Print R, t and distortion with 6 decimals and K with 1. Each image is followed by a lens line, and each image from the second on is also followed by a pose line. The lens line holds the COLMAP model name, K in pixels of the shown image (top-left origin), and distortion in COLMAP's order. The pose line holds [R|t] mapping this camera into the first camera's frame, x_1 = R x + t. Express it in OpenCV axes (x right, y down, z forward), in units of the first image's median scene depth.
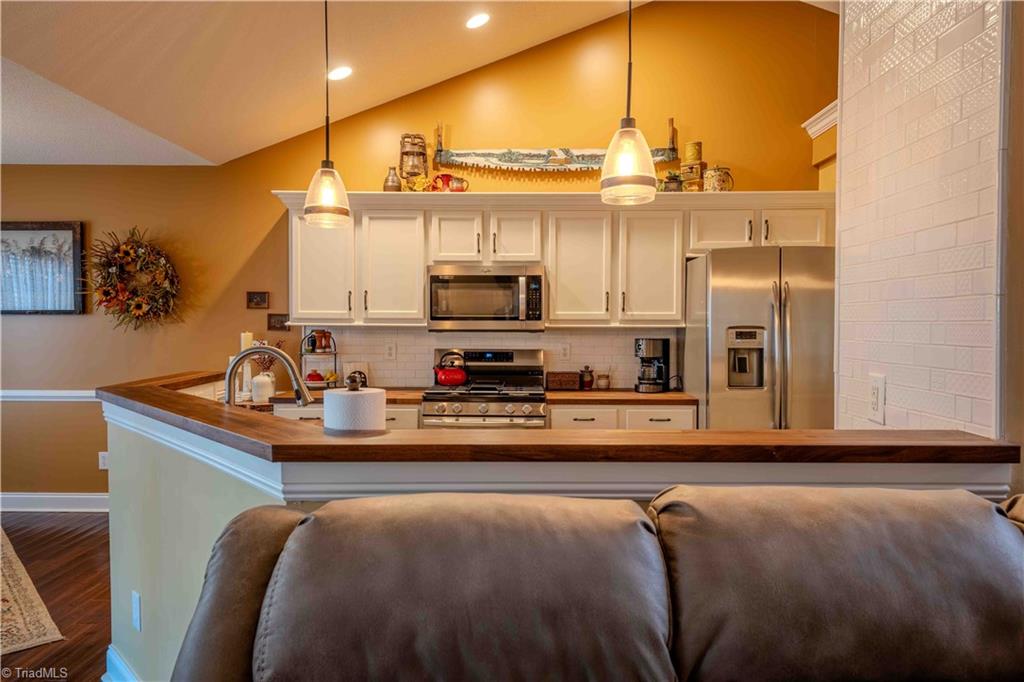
lens RADIAL K [[666.5, 0, 512.3], [0, 666.5, 337.4], [0, 0, 1]] dist [0.023270, -0.001608]
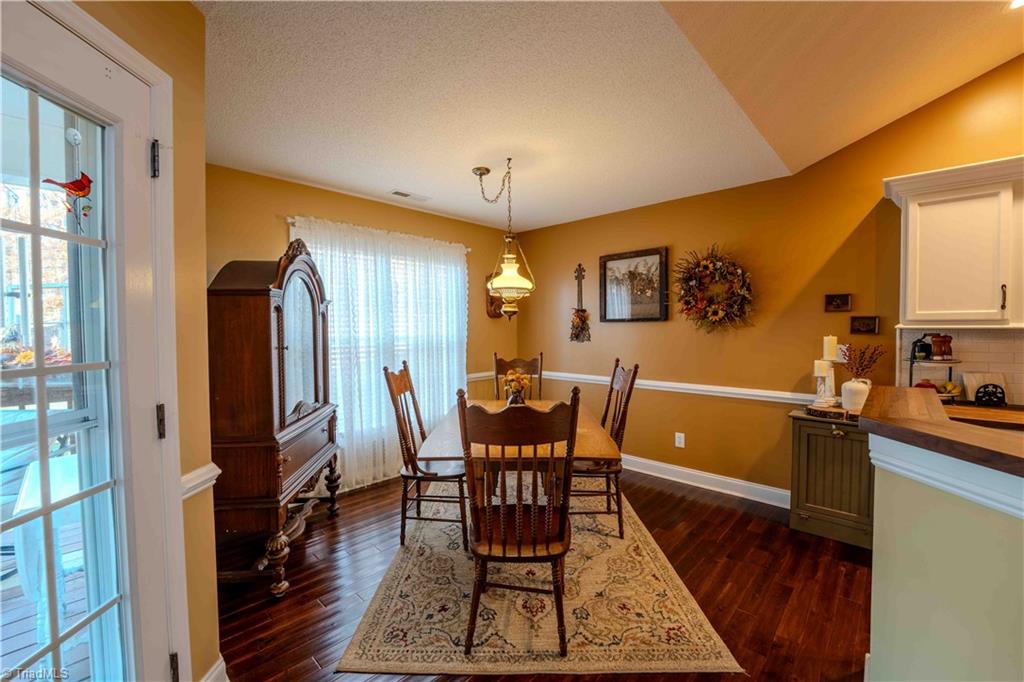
lens RADIAL K [[419.5, 0, 511.4], [0, 419.5, 339.7], [0, 0, 1]] dist [-0.033790, 0.005195]
pose [[0.734546, 0.010482, -0.678478, -0.331730], [-0.007613, 0.999945, 0.007206, -0.002887], [0.678516, -0.000128, 0.734585, 0.242822]]
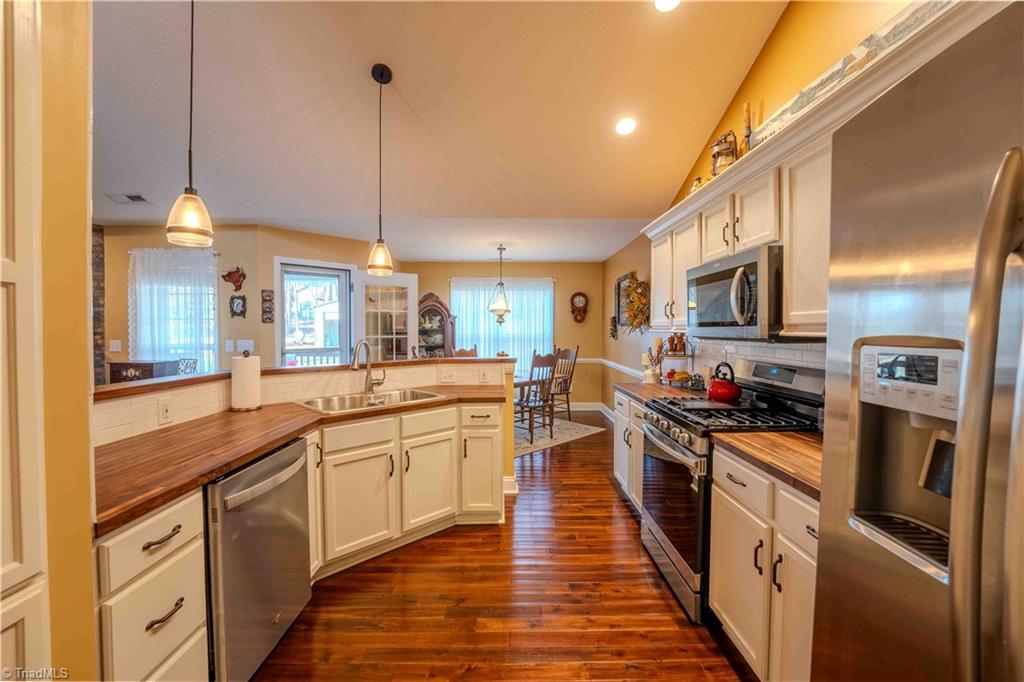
lens RADIAL K [[419.5, 0, 511.4], [0, 419.5, 339.7], [0, 0, 1]] dist [-0.033790, 0.005195]
pose [[0.021473, 0.022118, -0.999525, 0.443102], [-0.024727, 0.999461, 0.021585, -0.013021], [0.999464, 0.024252, 0.022008, 0.685803]]
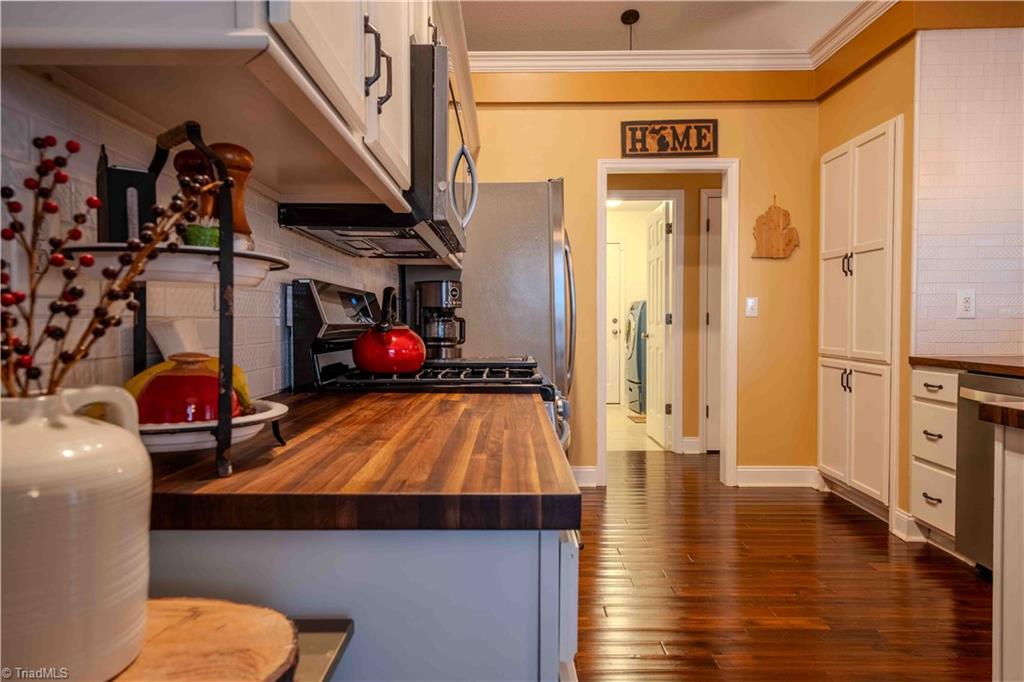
lens RADIAL K [[666.5, 0, 512.3], [0, 666.5, 337.4], [0, 0, 1]] dist [0.023270, -0.001608]
pose [[-0.017142, -0.023922, 0.999567, -0.472991], [0.025078, 0.999389, 0.024348, 0.043909], [-0.999539, 0.025485, -0.016532, 0.910551]]
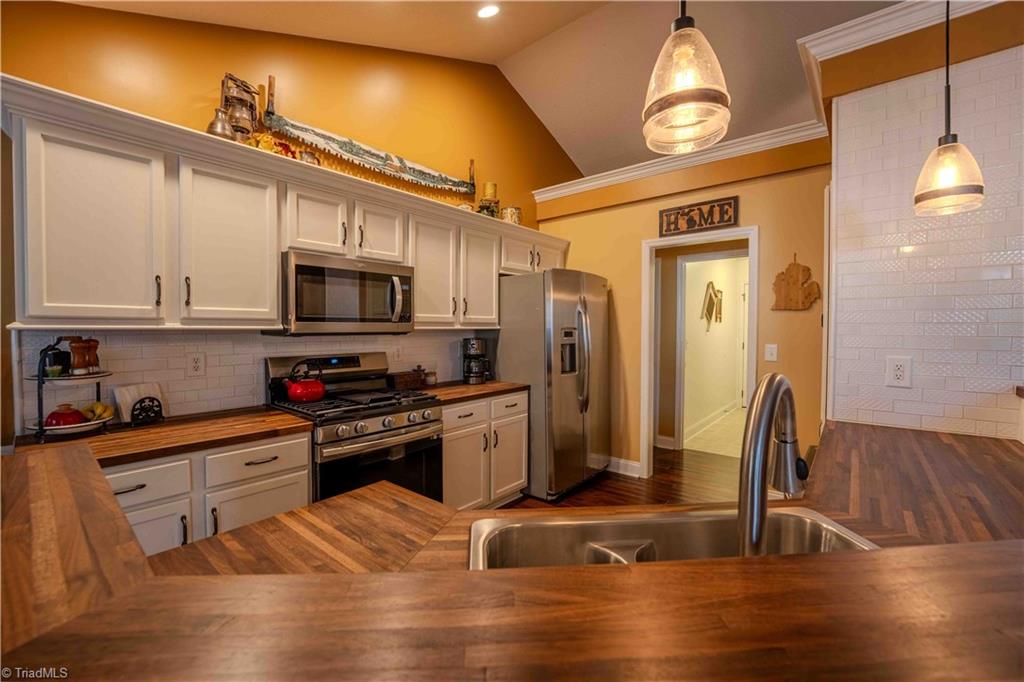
lens RADIAL K [[419.5, 0, 511.4], [0, 419.5, 339.7], [0, 0, 1]] dist [-0.033790, 0.005195]
pose [[0.629784, -0.024684, 0.776378, -0.322401], [0.018856, 0.999686, 0.016488, -0.007016], [-0.776541, 0.004256, 0.630052, 0.463398]]
